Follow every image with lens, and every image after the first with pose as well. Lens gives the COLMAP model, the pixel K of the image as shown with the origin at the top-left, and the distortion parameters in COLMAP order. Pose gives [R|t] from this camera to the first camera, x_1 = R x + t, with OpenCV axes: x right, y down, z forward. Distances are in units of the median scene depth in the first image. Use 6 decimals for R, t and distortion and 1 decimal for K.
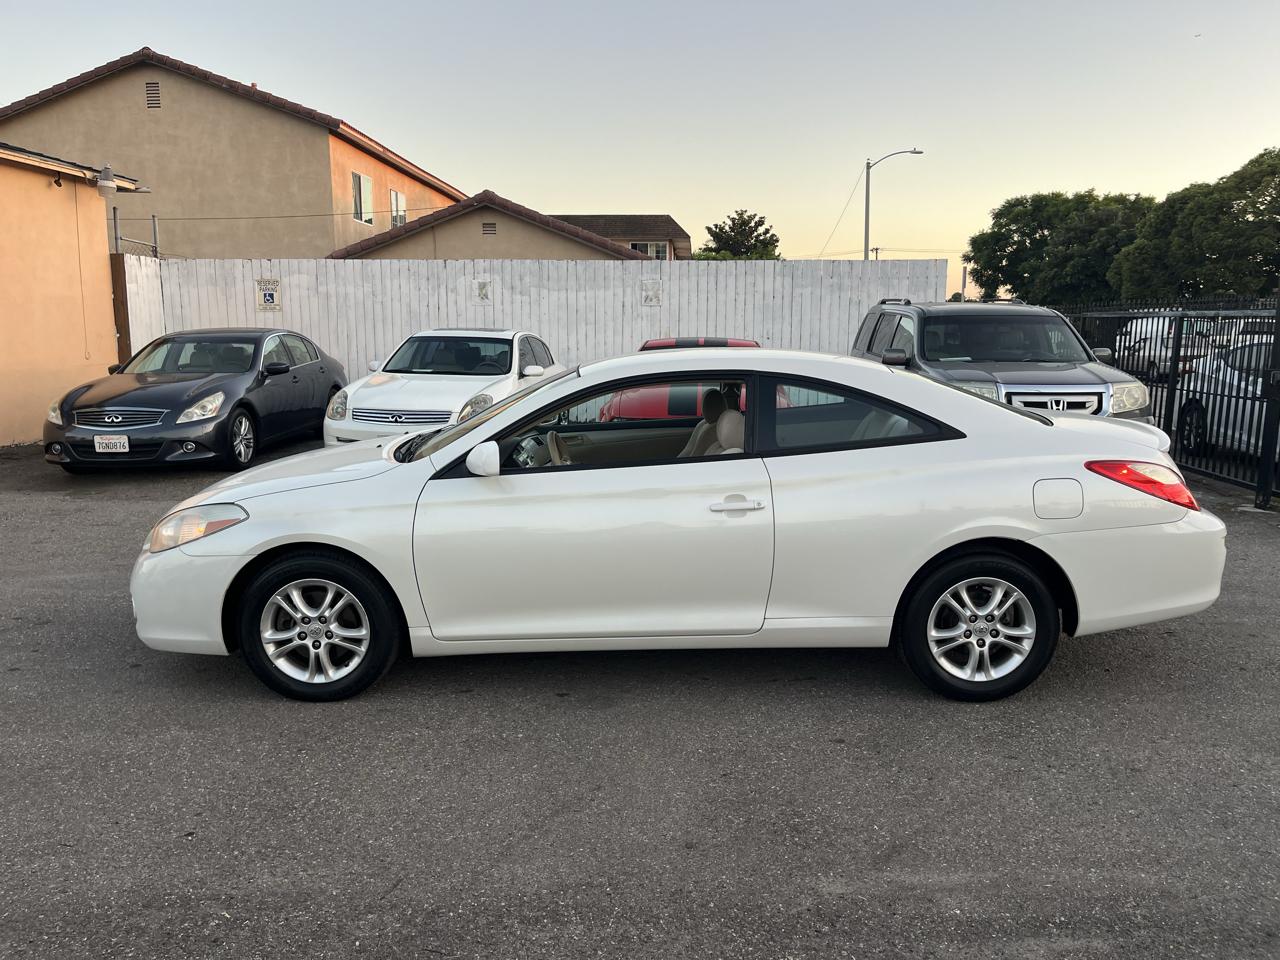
lens RADIAL K [[966.8, 0, 641.1], [0, 966.8, 485.0], [0, 0, 1]] dist [0.067078, -0.090079]
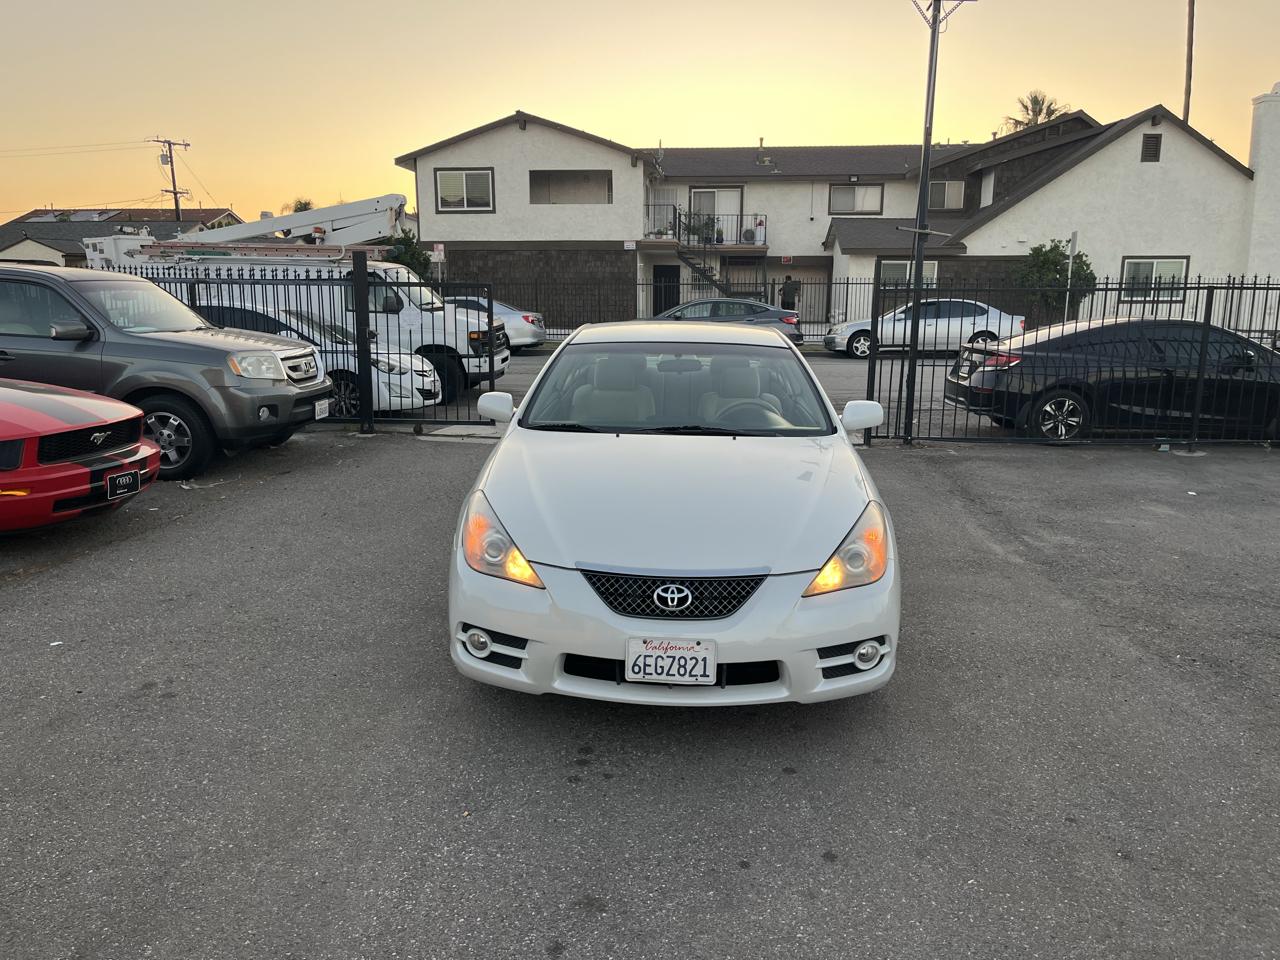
lens RADIAL K [[966.8, 0, 639.6], [0, 966.8, 485.9], [0, 0, 1]] dist [0.067078, -0.090079]
pose [[0.039922, -0.199380, 0.979109, -0.369358], [0.152656, 0.969604, 0.191220, -0.057849], [-0.987473, 0.141833, 0.069145, 0.313712]]
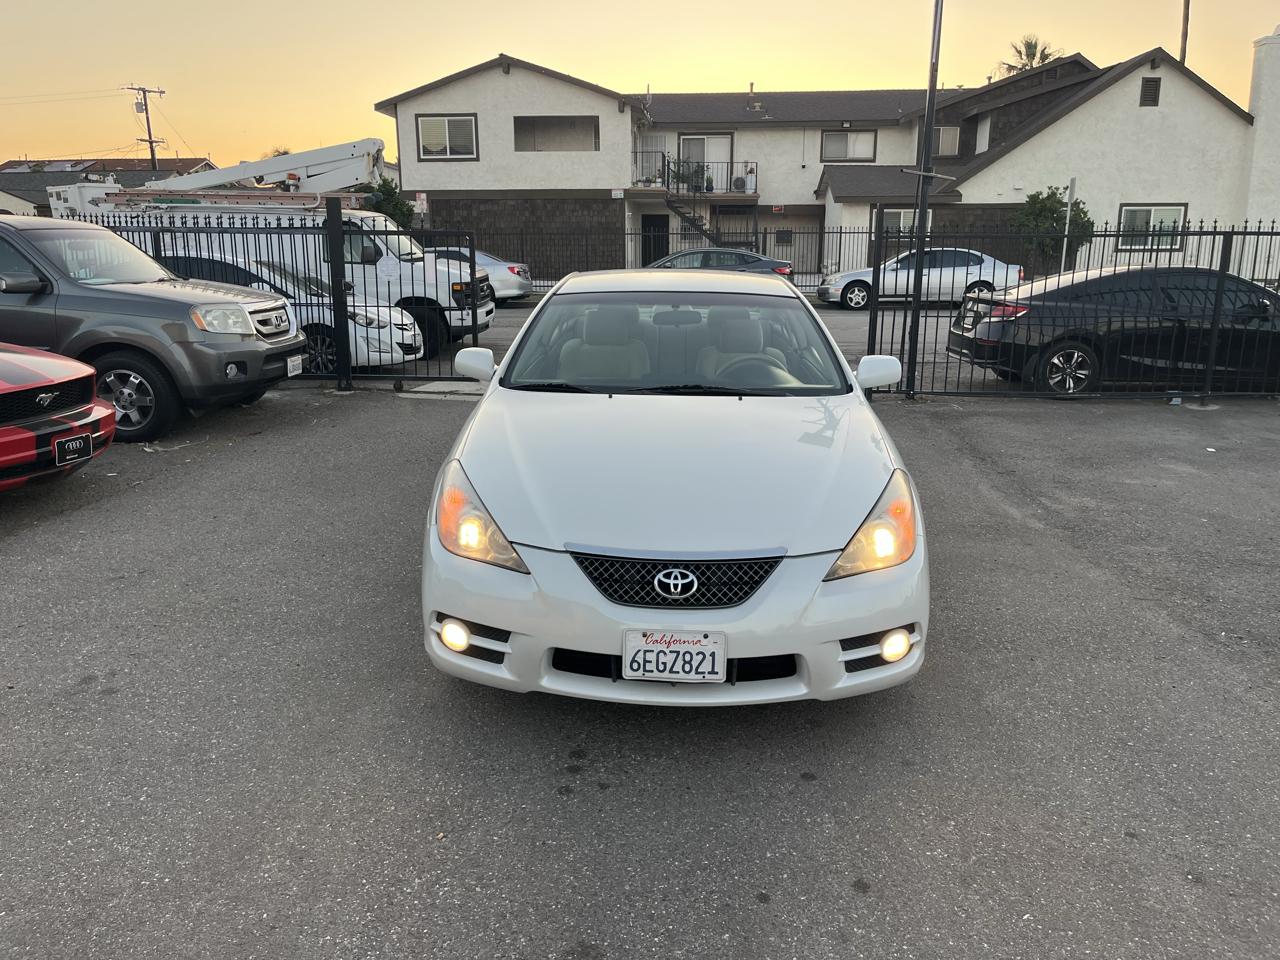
lens RADIAL K [[966.8, 0, 639.6], [0, 966.8, 476.8], [0, 0, 1]] dist [0.067078, -0.090079]
pose [[0.027409, -0.237196, 0.971075, -0.340251], [0.156046, 0.960546, 0.230219, -0.055916], [-0.987369, 0.145223, 0.063341, 0.317004]]
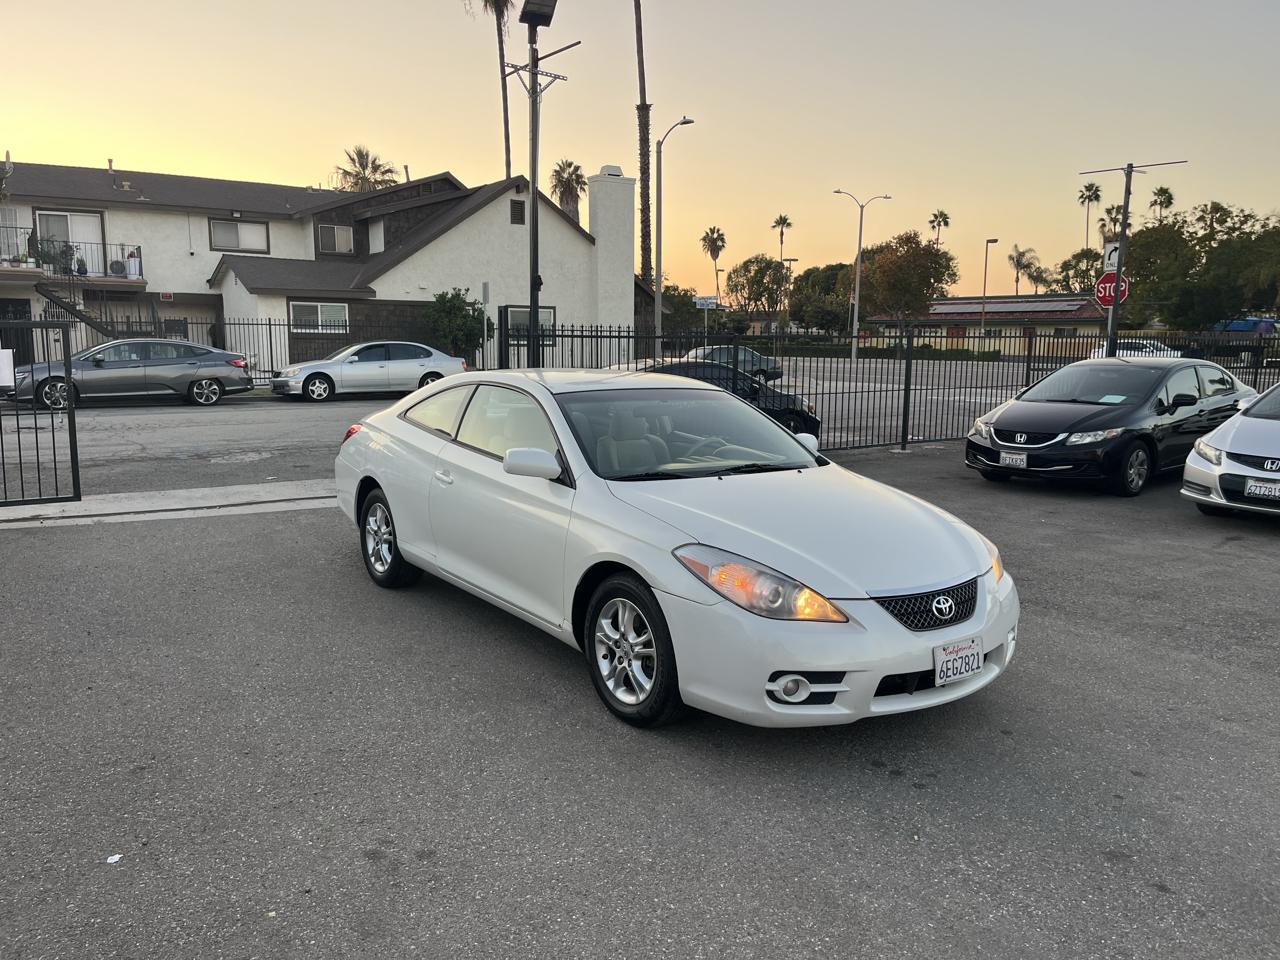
lens RADIAL K [[966.8, 0, 639.4], [0, 966.8, 489.9], [0, 0, 1]] dist [0.067078, -0.090079]
pose [[-0.594570, -0.133870, 0.792821, -0.307432], [0.114914, 0.961772, 0.248576, -0.092770], [-0.795790, 0.238902, -0.556457, 0.527696]]
